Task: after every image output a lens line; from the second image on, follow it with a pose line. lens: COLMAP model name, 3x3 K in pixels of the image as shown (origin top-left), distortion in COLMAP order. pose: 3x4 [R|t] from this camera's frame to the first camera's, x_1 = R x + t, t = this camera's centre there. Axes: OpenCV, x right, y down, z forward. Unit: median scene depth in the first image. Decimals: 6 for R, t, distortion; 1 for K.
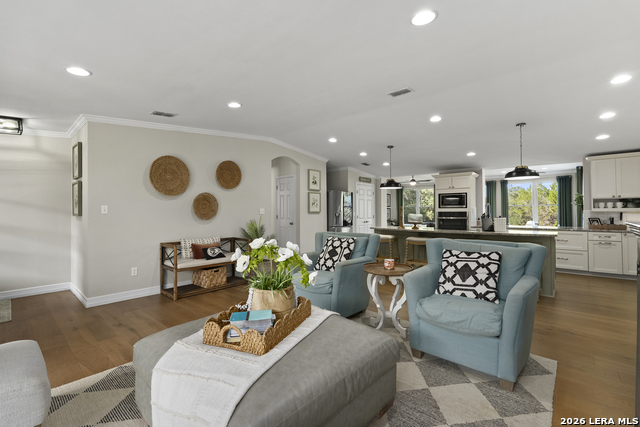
lens RADIAL K [[282.0, 0, 321.4], [0, 282.0, 209.2], [0, 0, 1]] dist [-0.003699, -0.000161]
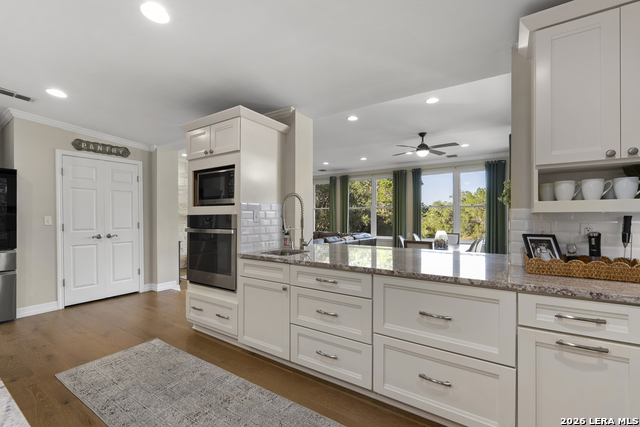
lens RADIAL K [[281.7, 0, 320.7], [0, 281.7, 219.2], [0, 0, 1]] dist [-0.004565, -0.000365]
pose [[0.992893, -0.002376, 0.118986, 0.695428], [0.000088, 0.999815, 0.019229, 0.009013], [-0.119010, -0.019082, 0.992710, 0.722982]]
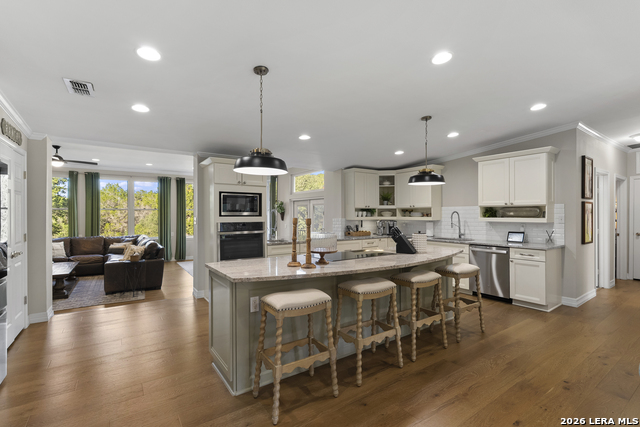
lens RADIAL K [[297.4, 0, 322.0], [0, 297.4, 214.0], [0, 0, 1]] dist [-0.005538, -0.000117]
pose [[0.246625, -0.000750, 0.969111, -0.149937], [-0.010812, 0.999935, 0.003525, -0.016634], [-0.969051, -0.011347, 0.246601, 0.818257]]
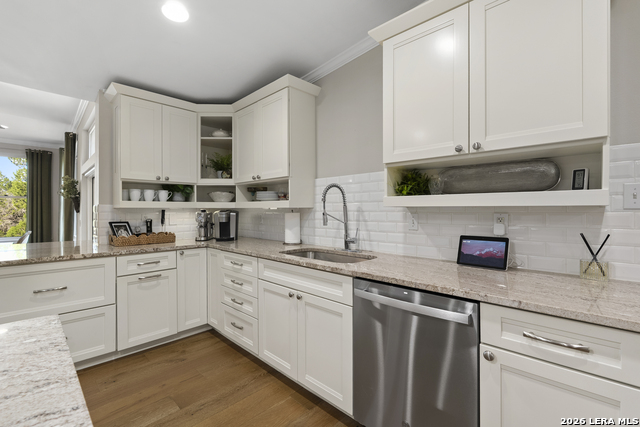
lens RADIAL K [[282.0, 0, 321.4], [0, 282.0, 209.2], [0, 0, 1]] dist [-0.003699, -0.000161]
pose [[0.055487, 0.001790, 0.998458, 0.516355], [-0.012156, 0.999925, -0.001117, 0.006702], [-0.998385, -0.012075, 0.055505, 0.634154]]
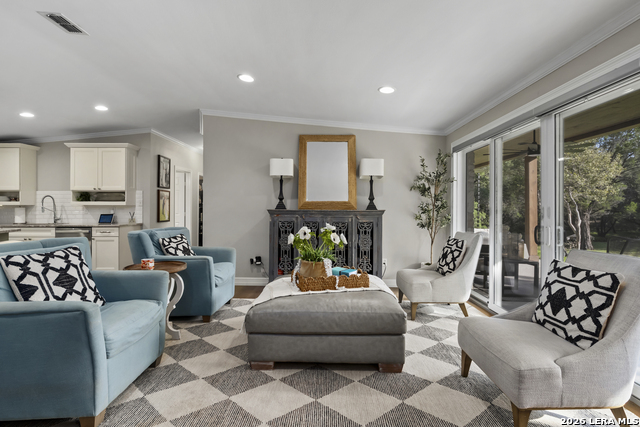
lens RADIAL K [[311.4, 0, 322.2], [0, 311.4, 207.6], [0, 0, 1]] dist [-0.001973, -0.000056]
pose [[-0.644729, 0.003423, 0.764403, -0.410753], [-0.010534, 0.999855, -0.013362, 0.015833], [-0.764338, -0.016667, -0.644600, 0.609385]]
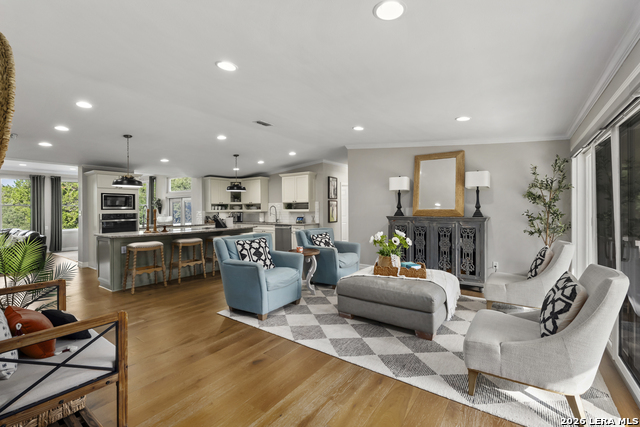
lens RADIAL K [[284.2, 0, 322.6], [0, 284.2, 208.5], [0, 0, 1]] dist [-0.000882, 0.000083]
pose [[-0.093257, 0.001250, 0.995641, -0.643420], [-0.003660, 0.999992, -0.001598, -0.010842], [-0.995635, -0.003794, -0.093252, 0.515650]]
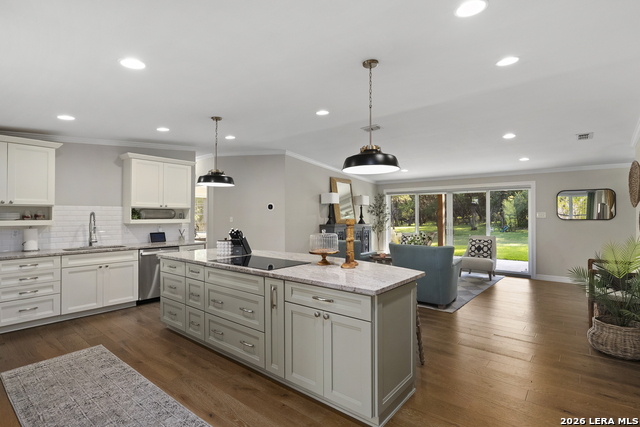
lens RADIAL K [[315.4, 0, 320.0], [0, 315.4, 213.5], [0, 0, 1]] dist [-0.000859, -0.000238]
pose [[-0.999766, -0.000396, -0.021622, 0.331829], [0.000037, 0.999800, -0.020010, -0.007453], [0.021626, -0.020006, -0.999566, 1.443534]]
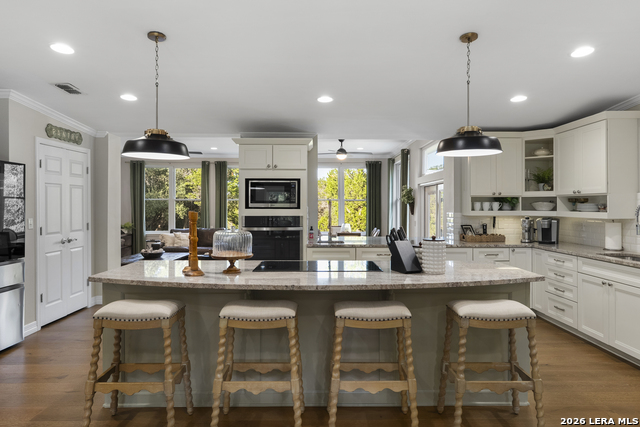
lens RADIAL K [[411.7, 0, 323.0], [0, 411.7, 205.4], [0, 0, 1]] dist [-0.000607, -0.001115]
pose [[0.748261, -0.000364, 0.663405, 0.065322], [-0.009043, 0.999901, 0.010748, -0.022591], [-0.663343, -0.014041, 0.748184, 0.493313]]
